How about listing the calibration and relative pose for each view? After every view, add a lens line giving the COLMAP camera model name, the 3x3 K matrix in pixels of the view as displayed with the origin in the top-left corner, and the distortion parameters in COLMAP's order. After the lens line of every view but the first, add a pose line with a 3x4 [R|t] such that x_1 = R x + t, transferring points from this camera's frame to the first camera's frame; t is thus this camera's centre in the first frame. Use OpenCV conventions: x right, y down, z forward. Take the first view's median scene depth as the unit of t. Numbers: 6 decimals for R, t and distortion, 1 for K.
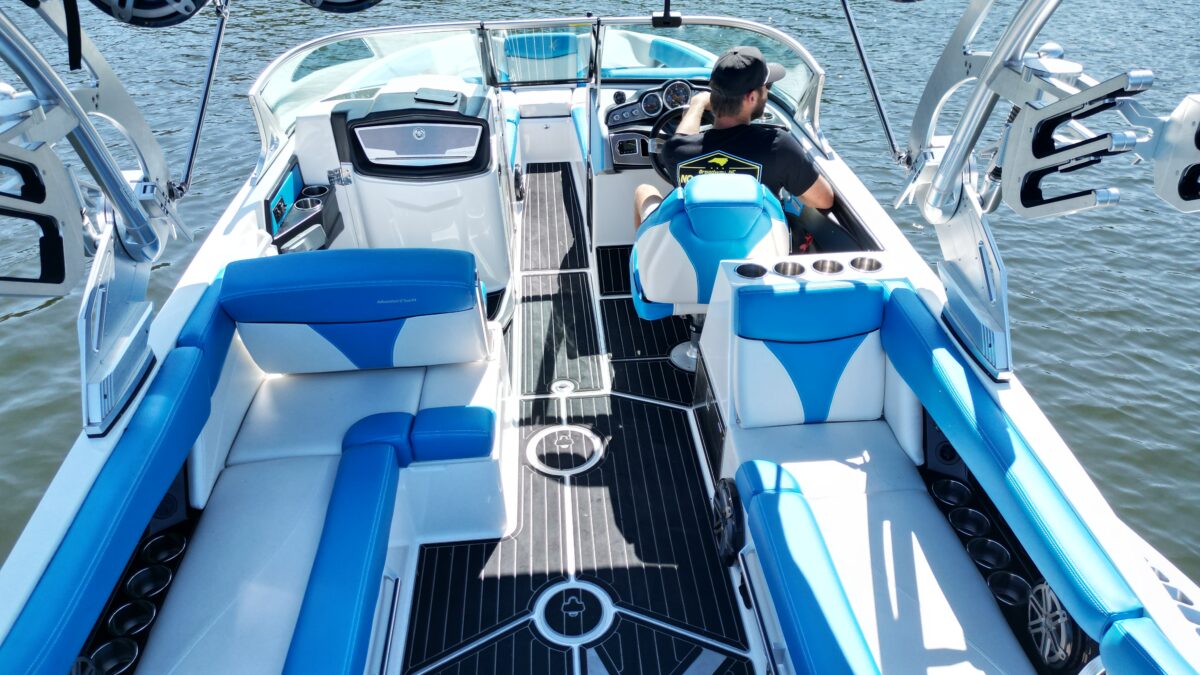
lens RADIAL K [[836.8, 0, 602.4], [0, 836.8, 336.1], [0, 0, 1]] dist [0.064316, -0.070657]
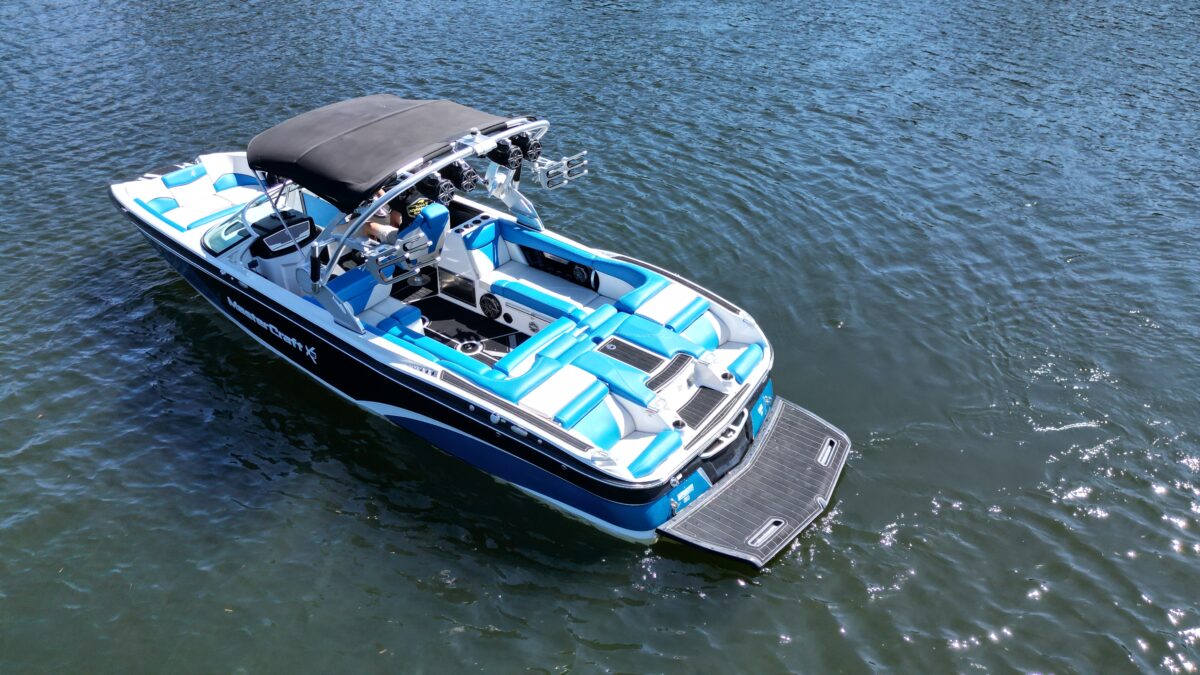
lens RADIAL K [[827.6, 0, 601.6], [0, 827.6, 340.0], [0, 0, 1]] dist [0.071774, -0.062572]
pose [[0.656989, -0.414771, 0.629547, -1.316814], [0.403048, 0.898939, 0.171641, -0.026017], [-0.637116, 0.140972, 0.757766, -1.331589]]
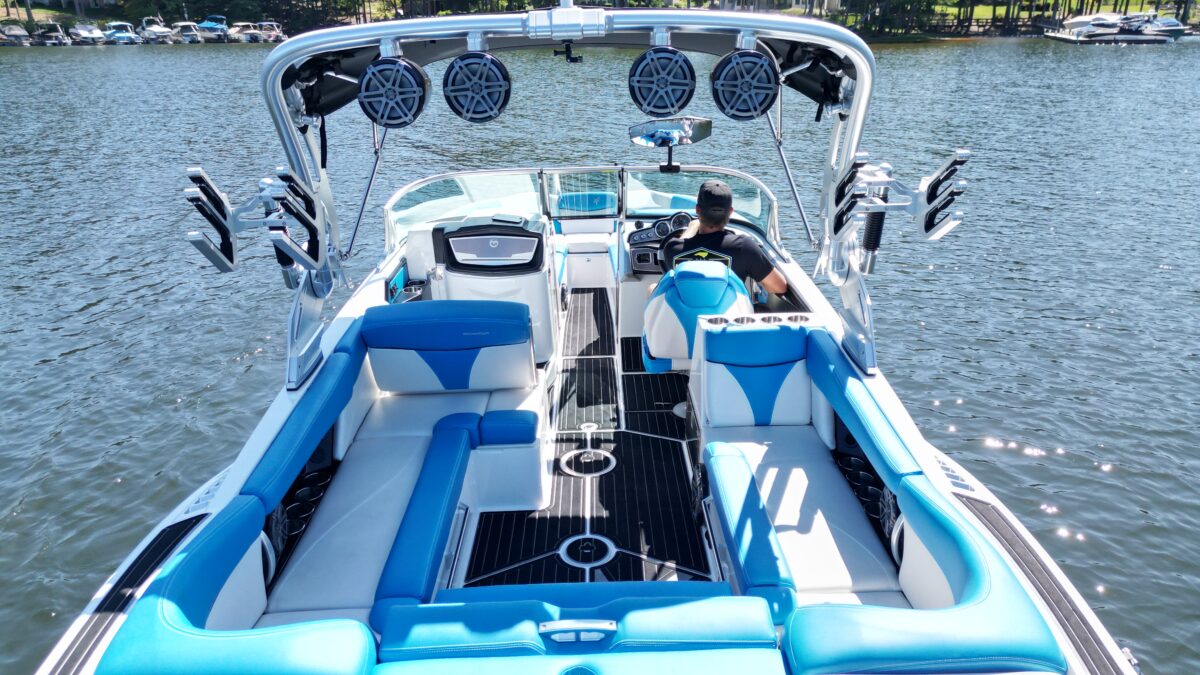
lens RADIAL K [[827.6, 0, 601.6], [0, 827.6, 340.0], [0, 0, 1]] dist [0.071774, -0.062572]
pose [[0.998087, 0.018138, -0.059108, 0.052565], [-0.029663, 0.979269, -0.200379, 0.210337], [0.054248, 0.201749, 0.977934, -0.345645]]
